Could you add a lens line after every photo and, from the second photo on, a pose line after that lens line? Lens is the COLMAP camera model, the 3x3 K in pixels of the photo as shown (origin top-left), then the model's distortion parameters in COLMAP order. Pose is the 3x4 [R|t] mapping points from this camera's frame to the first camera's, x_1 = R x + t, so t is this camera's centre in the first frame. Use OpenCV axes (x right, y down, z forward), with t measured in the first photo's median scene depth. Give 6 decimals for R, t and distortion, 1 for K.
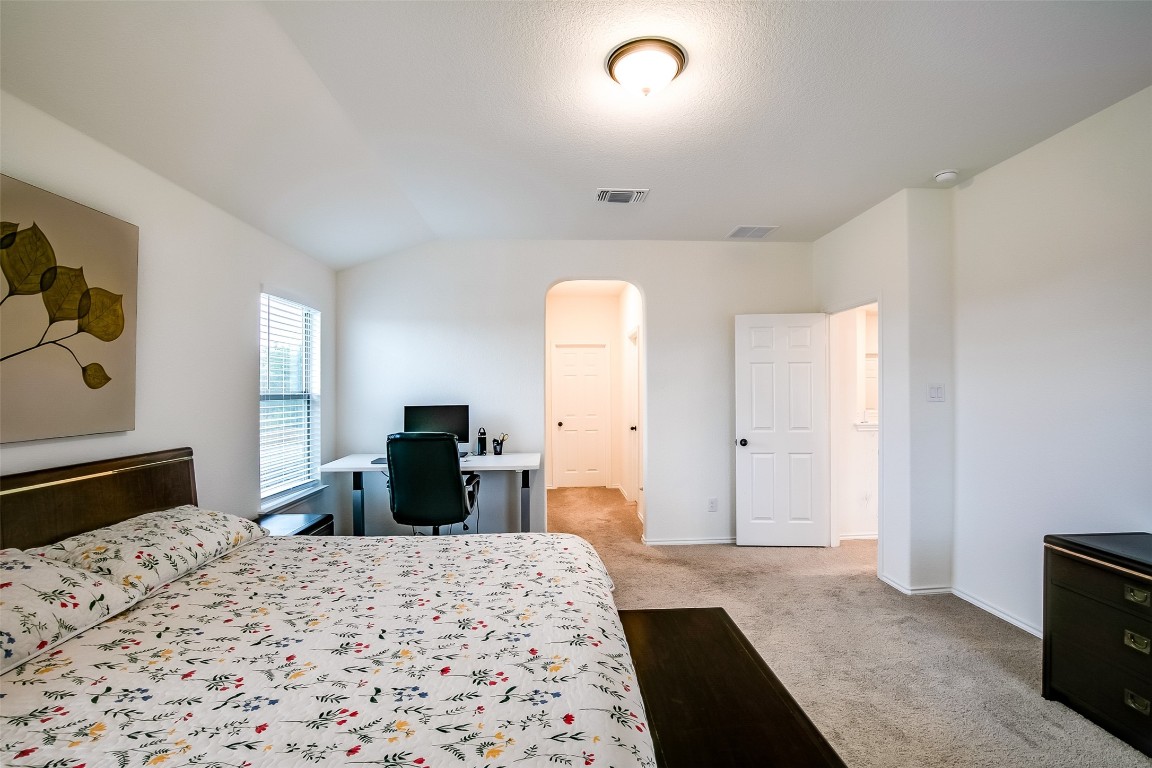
lens RADIAL K [[529.5, 0, 576.0], [0, 529.5, 384.0], [0, 0, 1]] dist [-0.032738, -0.000215]
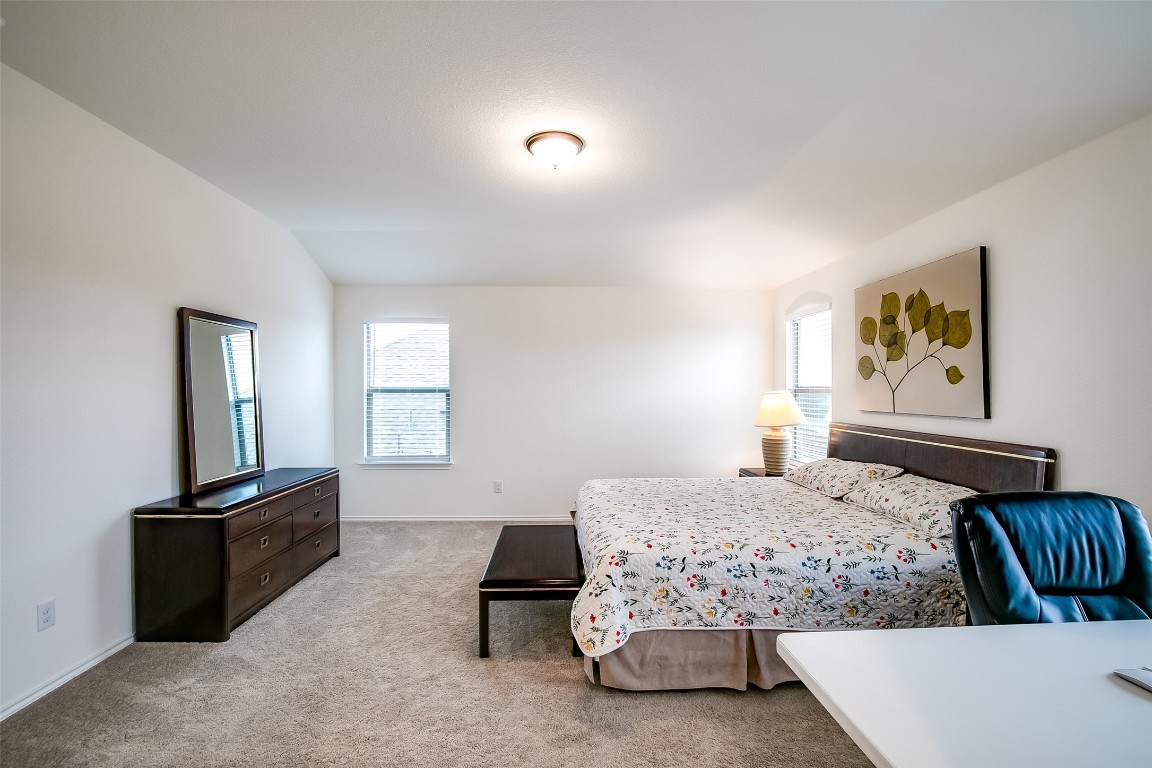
lens RADIAL K [[529.5, 0, 576.0], [0, 529.5, 384.0], [0, 0, 1]] dist [-0.032738, -0.000215]
pose [[-0.999991, 0.002458, 0.003323, 0.084548], [0.002401, 0.999854, -0.016928, 0.030814], [-0.003364, -0.016920, -0.999851, 2.485382]]
